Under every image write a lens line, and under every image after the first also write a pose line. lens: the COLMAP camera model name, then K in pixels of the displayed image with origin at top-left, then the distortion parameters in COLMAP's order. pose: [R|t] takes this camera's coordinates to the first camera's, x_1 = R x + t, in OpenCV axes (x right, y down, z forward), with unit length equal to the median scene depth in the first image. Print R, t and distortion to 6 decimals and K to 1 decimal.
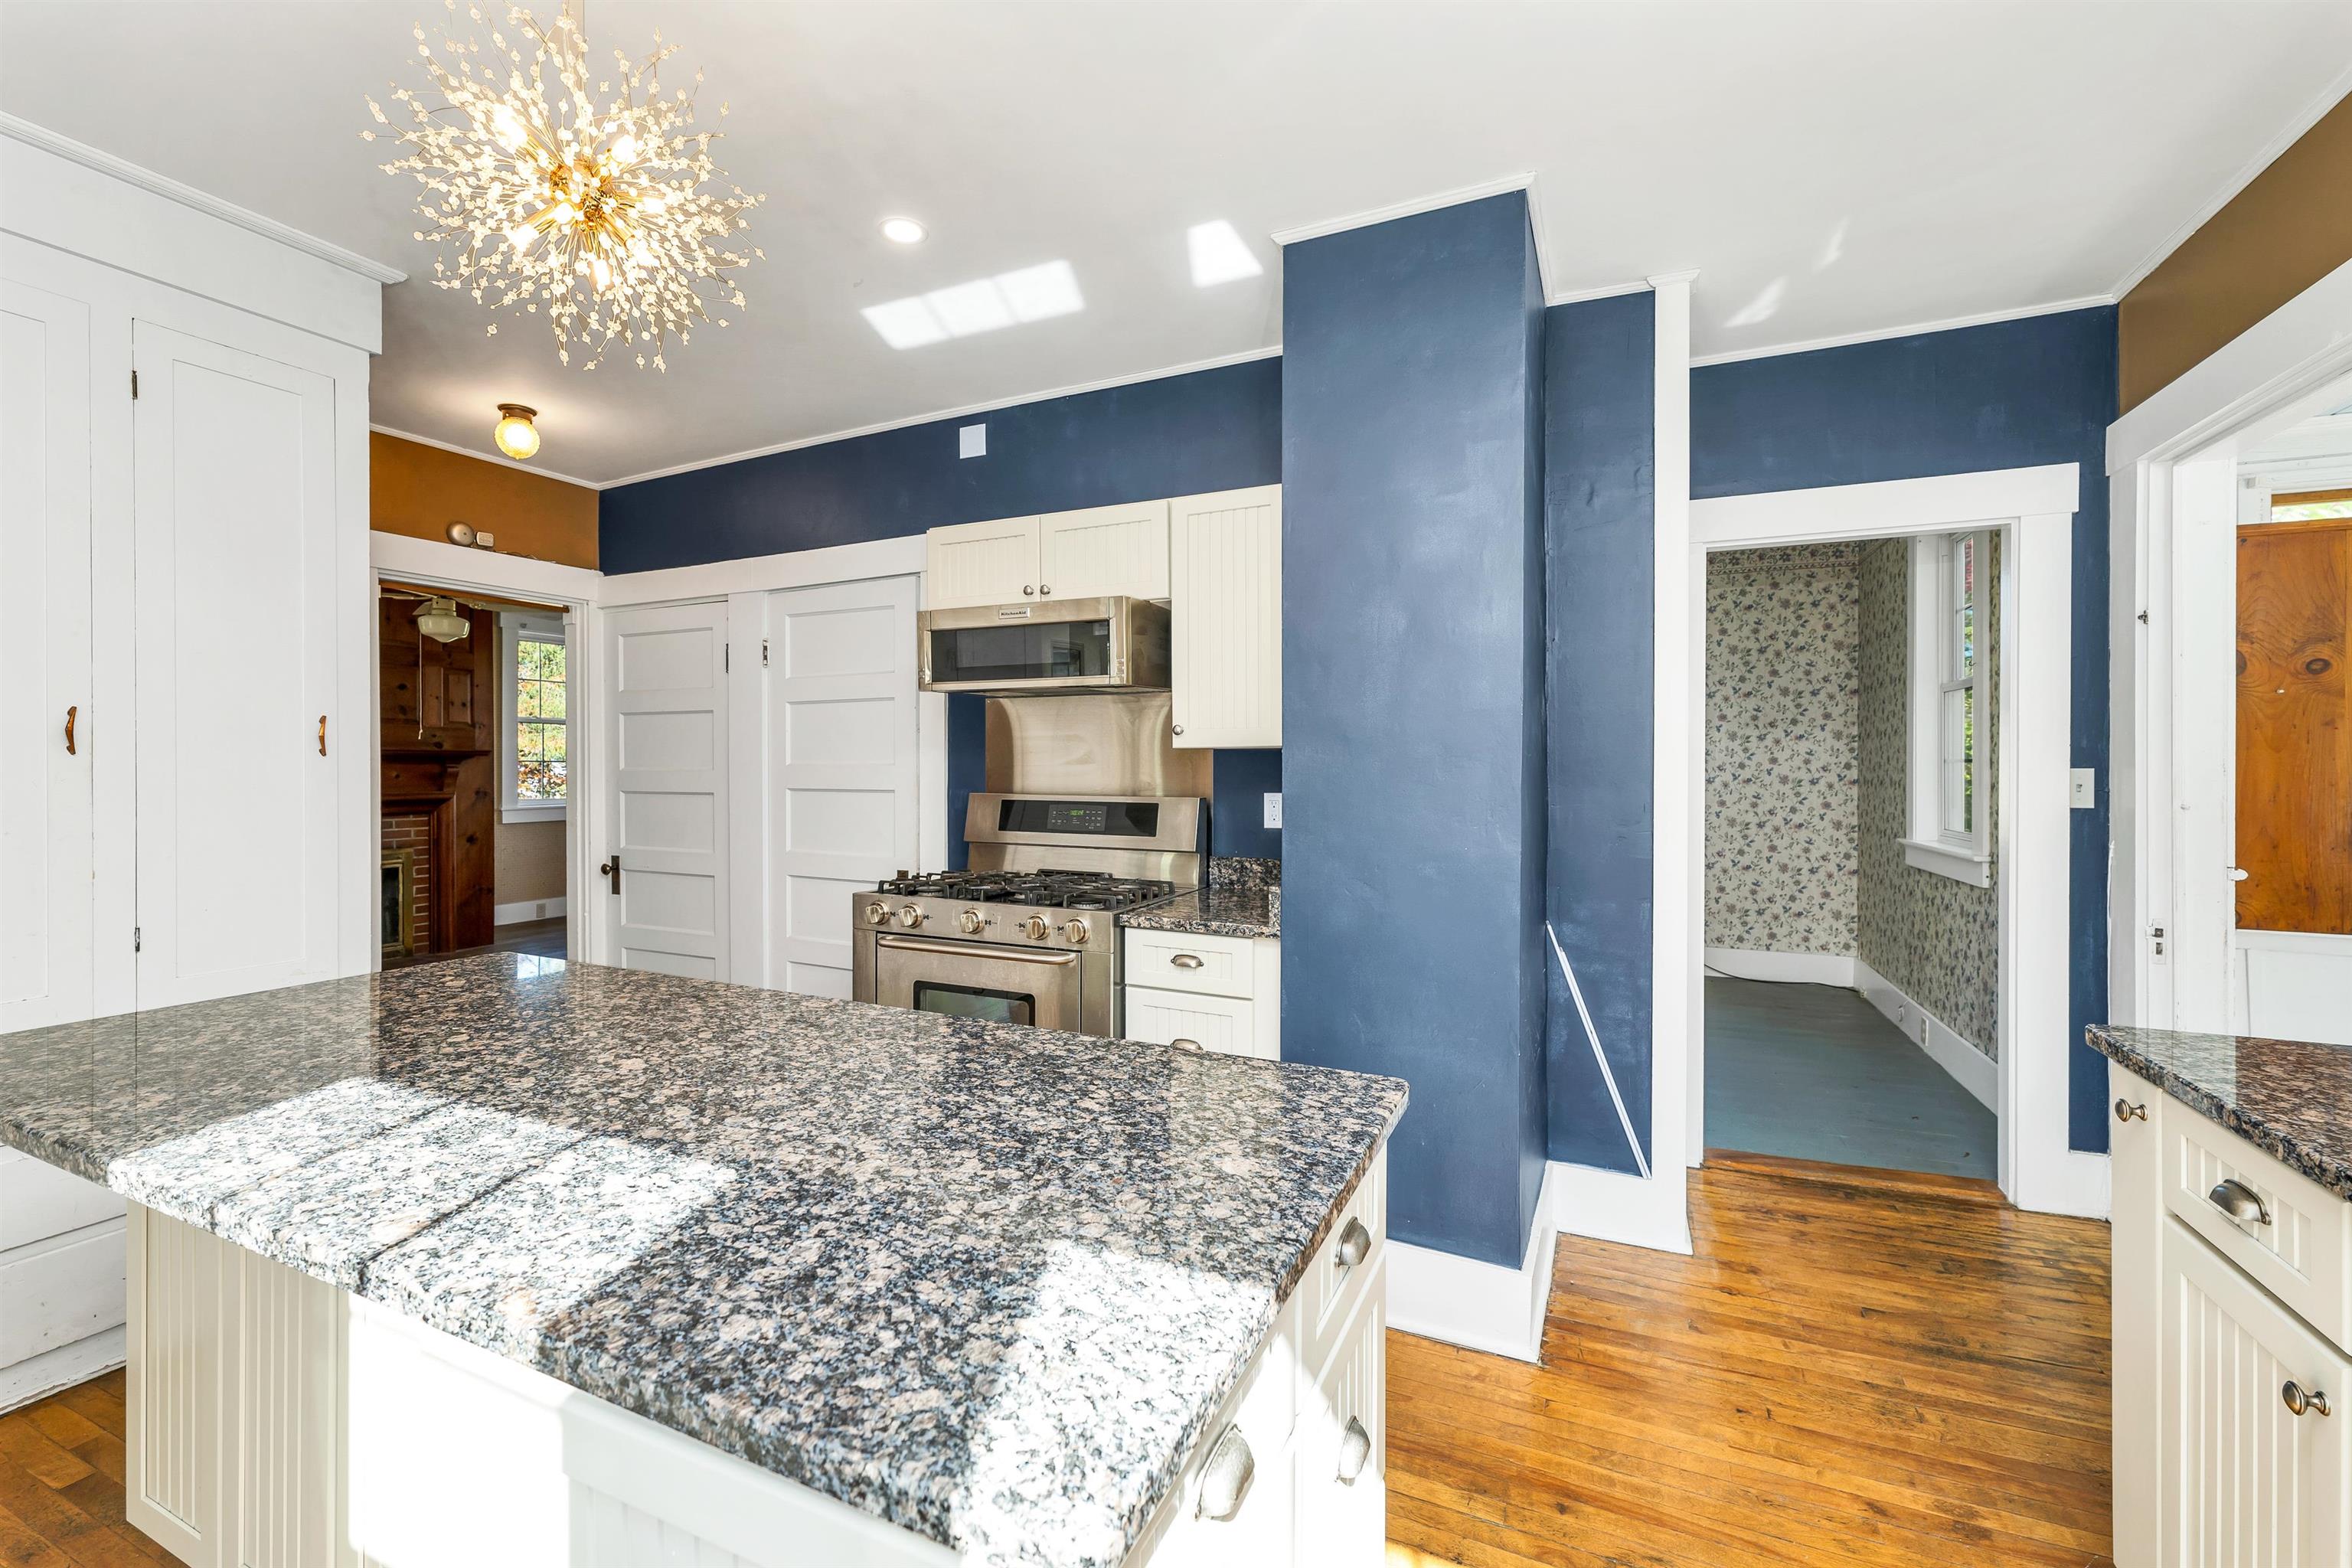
lens RADIAL K [[981.3, 0, 1173.0], [0, 981.3, 764.7], [0, 0, 1]] dist [0.002544, -0.000036]
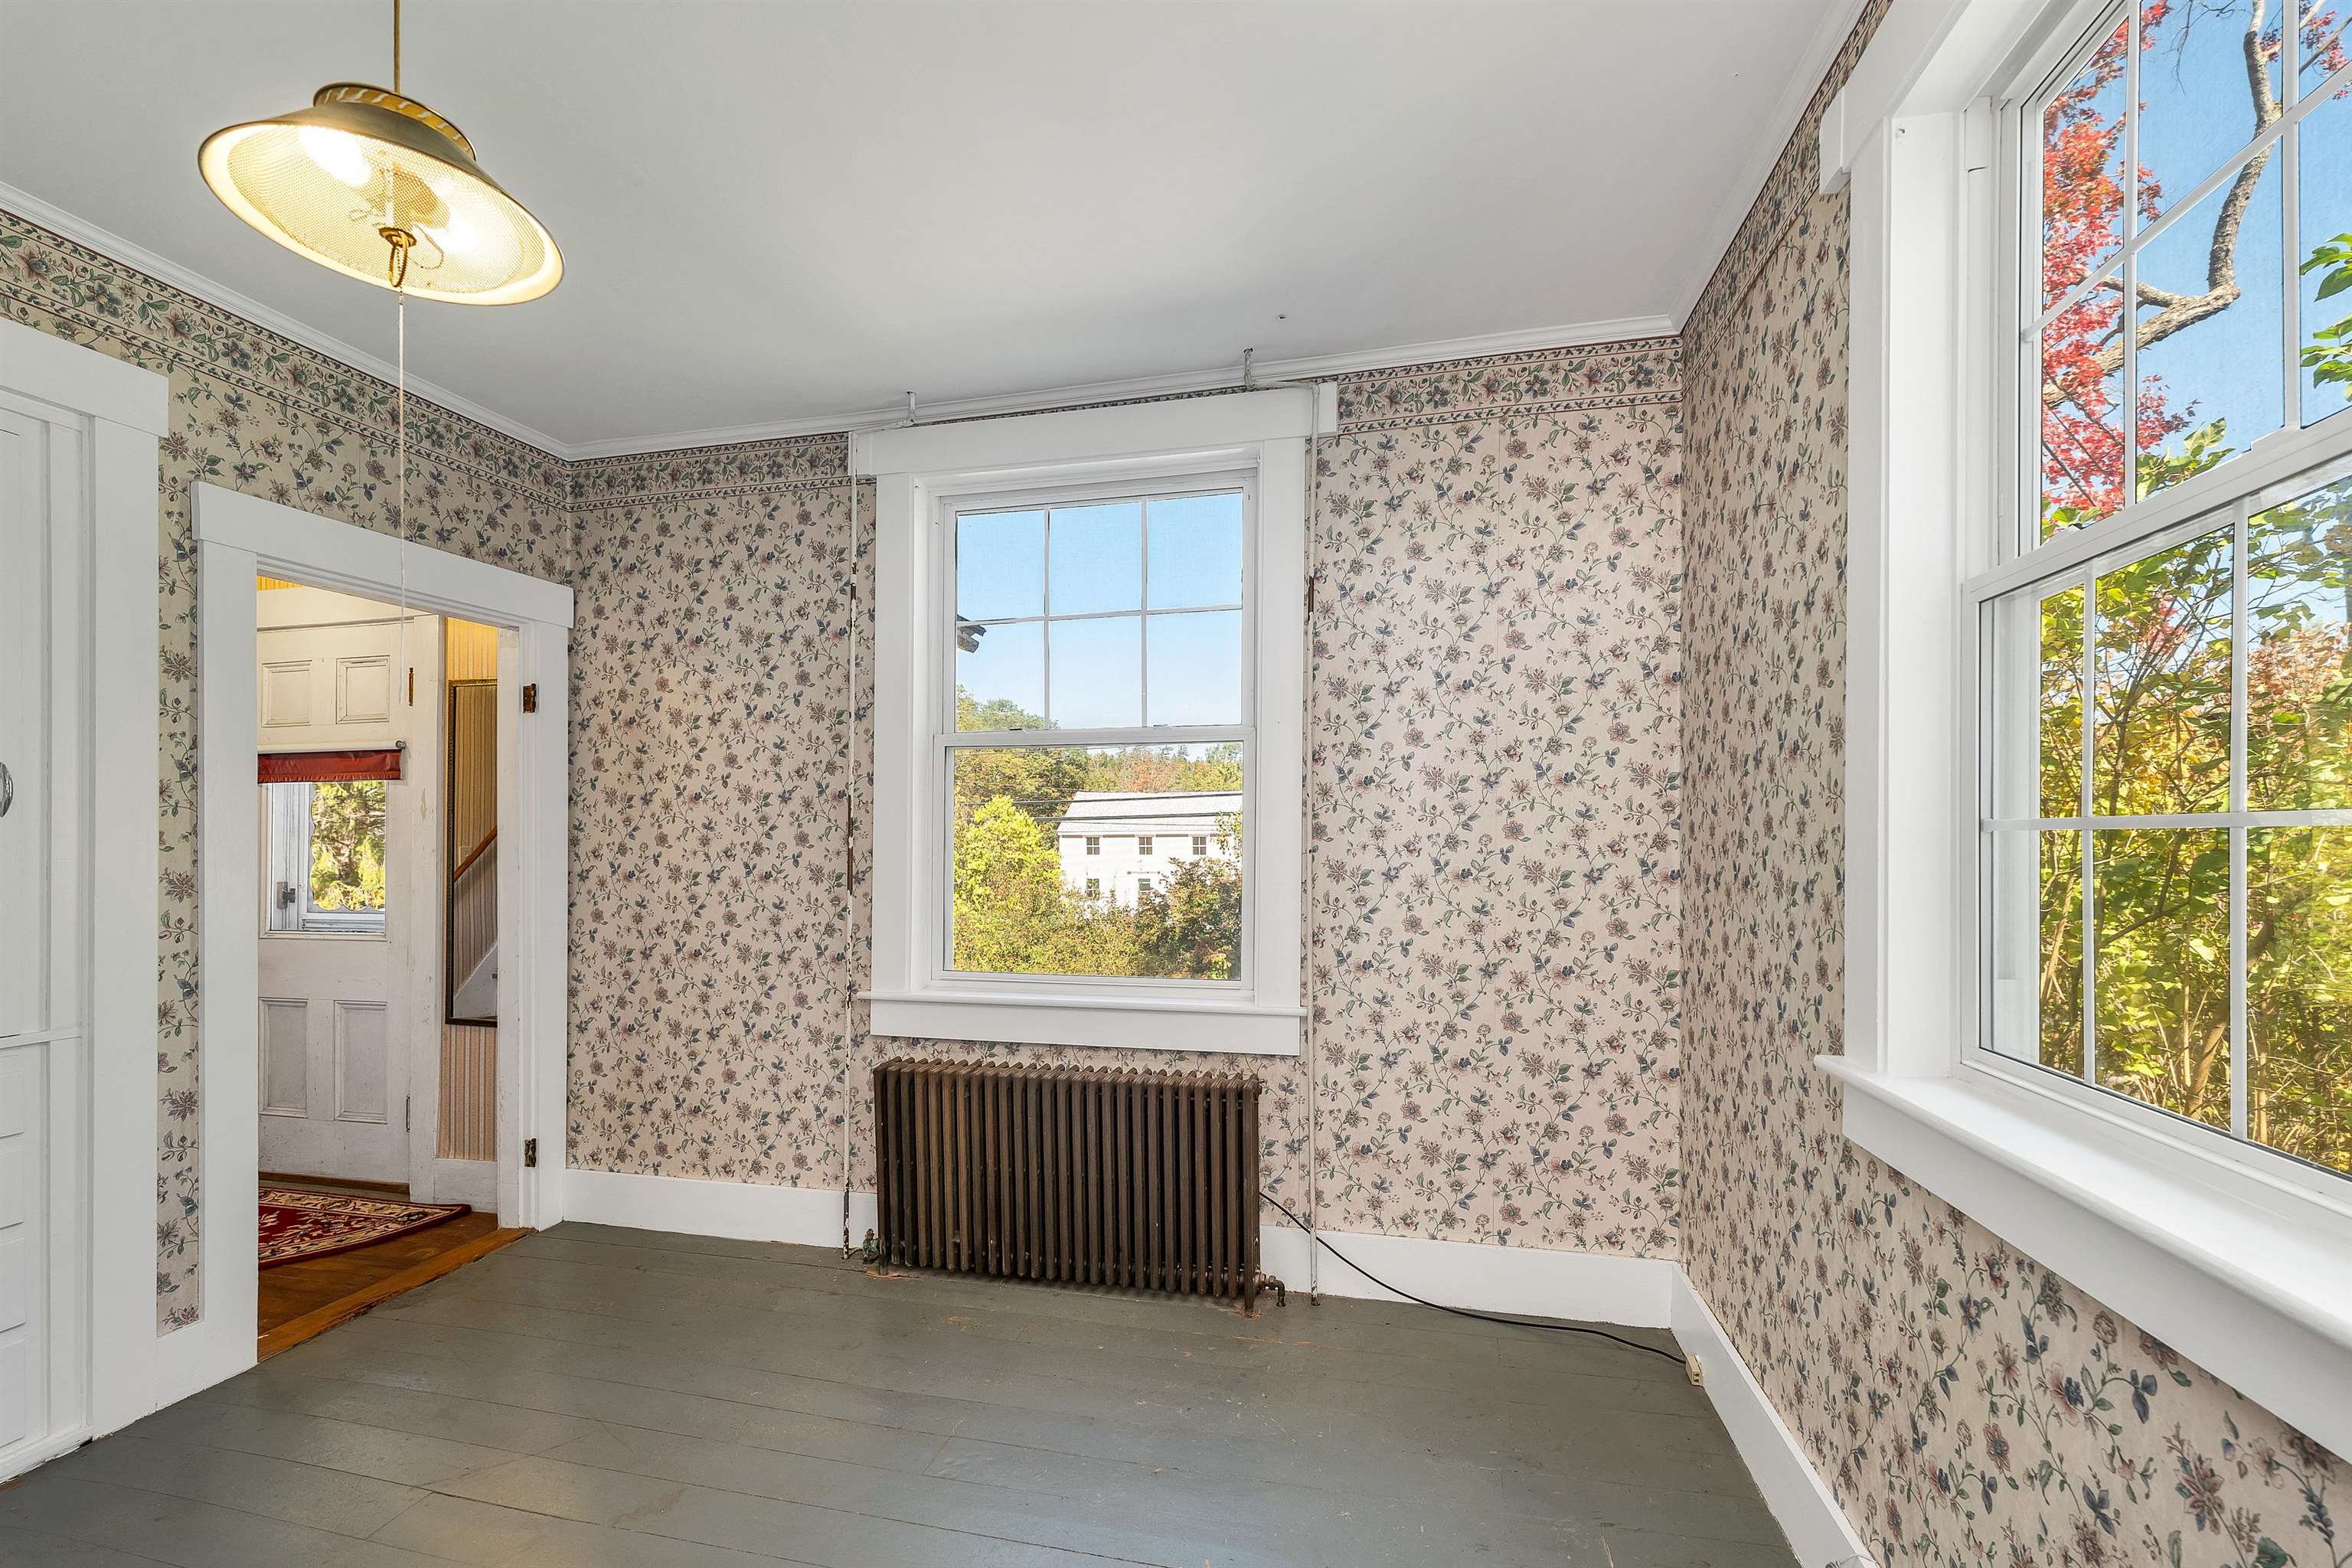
lens RADIAL K [[981.3, 0, 1200.8], [0, 981.3, 849.7], [0, 0, 1]] dist [0.002544, -0.000036]
pose [[0.981326, -0.004842, 0.192289, 0.379774], [0.003095, 0.999951, 0.009384, 0.000059], [-0.192325, -0.008614, 0.981294, 0.578380]]
